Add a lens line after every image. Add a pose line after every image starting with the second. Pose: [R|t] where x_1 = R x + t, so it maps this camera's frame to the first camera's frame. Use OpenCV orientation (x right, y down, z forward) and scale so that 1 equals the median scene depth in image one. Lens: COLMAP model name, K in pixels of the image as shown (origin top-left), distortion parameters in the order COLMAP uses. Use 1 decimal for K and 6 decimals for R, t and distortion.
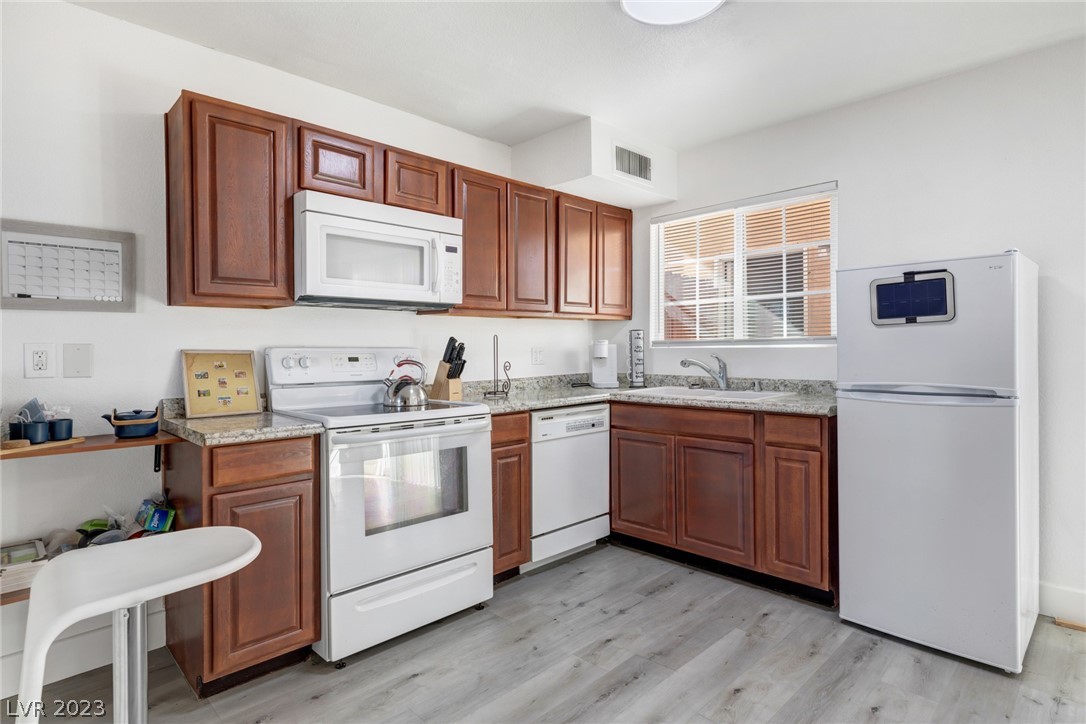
lens RADIAL K [[567.7, 0, 555.8], [0, 567.7, 352.0], [0, 0, 1]] dist [0.000952, 0.000182]
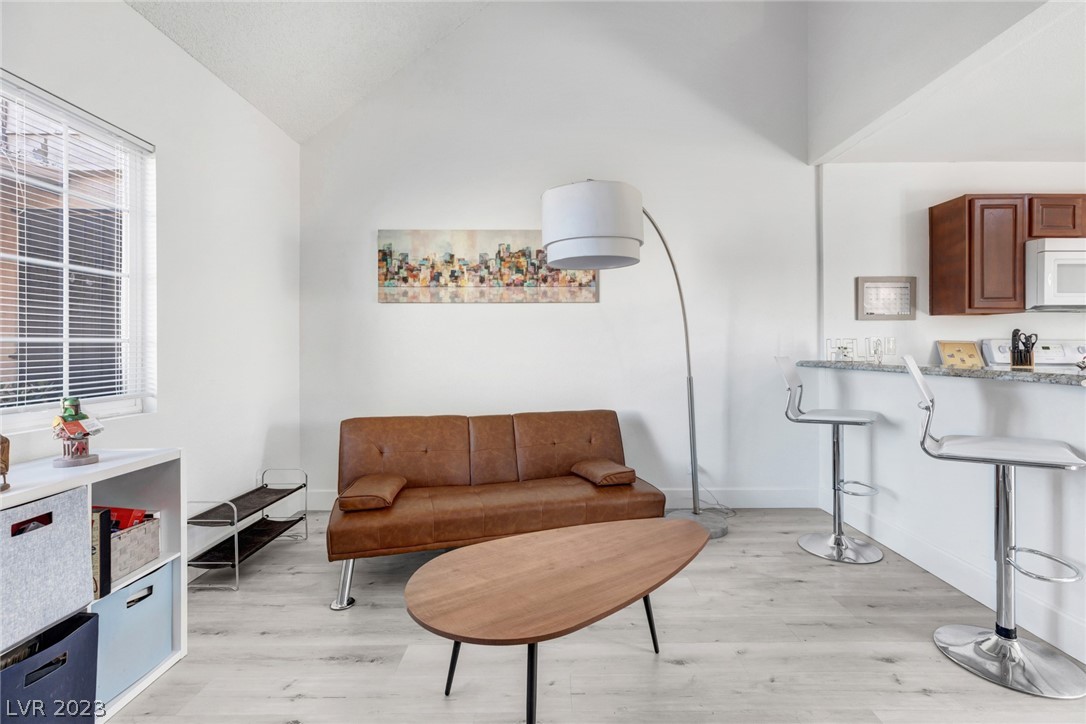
lens RADIAL K [[488.3, 0, 551.9], [0, 488.3, 347.6], [0, 0, 1]] dist [0.001953, 0.001344]
pose [[0.705136, 0.006190, -0.709045, -0.341544], [-0.011043, 0.999936, -0.002252, 0.026791], [0.708986, 0.009418, 0.705159, -0.710699]]
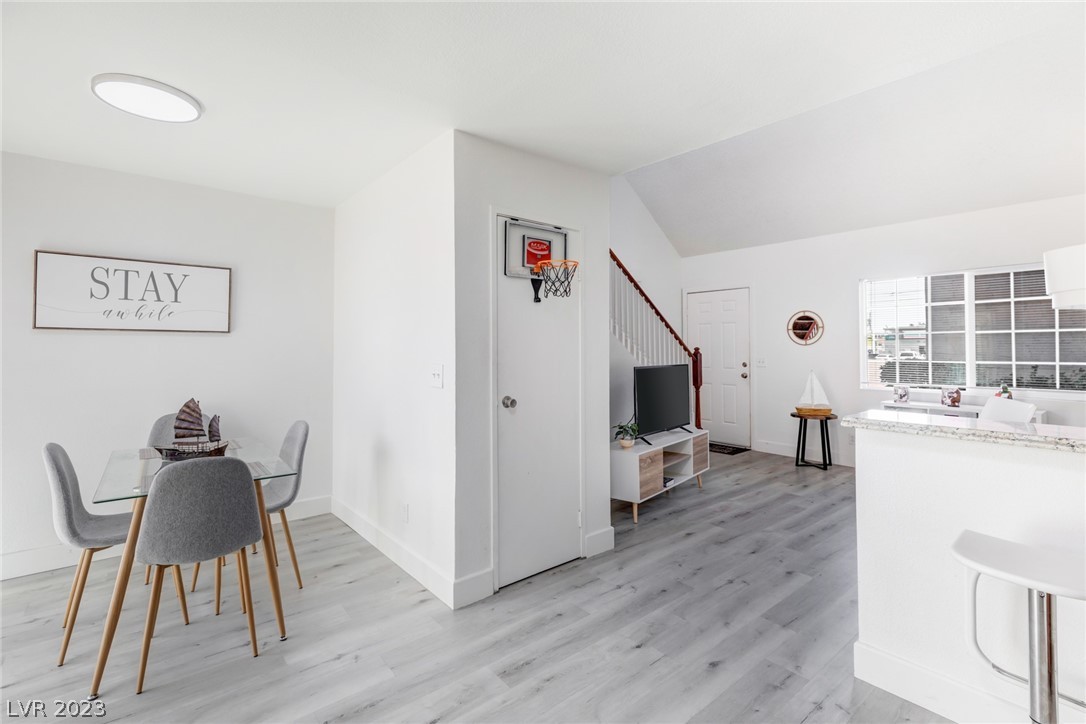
lens RADIAL K [[490.4, 0, 547.8], [0, 490.4, 336.8], [0, 0, 1]] dist [0.002536, 0.000124]
pose [[-0.994814, 0.011217, 0.101092, 0.110442], [0.010216, 0.999894, -0.010416, -0.056602], [-0.101198, -0.009329, -0.994823, 0.917952]]
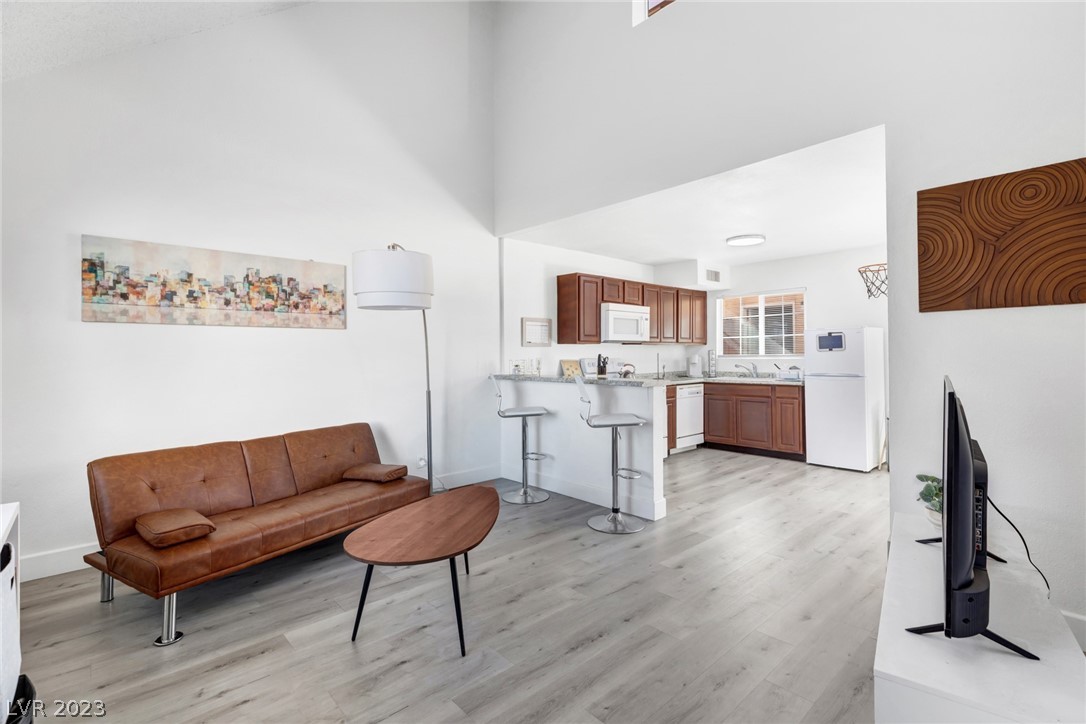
lens RADIAL K [[503.6, 0, 546.9], [0, 503.6, 348.3], [0, 0, 1]] dist [0.003785, 0.000458]
pose [[0.998876, 0.000823, -0.047388, -0.488484], [-0.001854, 0.999762, -0.021715, -0.005181], [0.047359, 0.021779, 0.998640, -1.158783]]
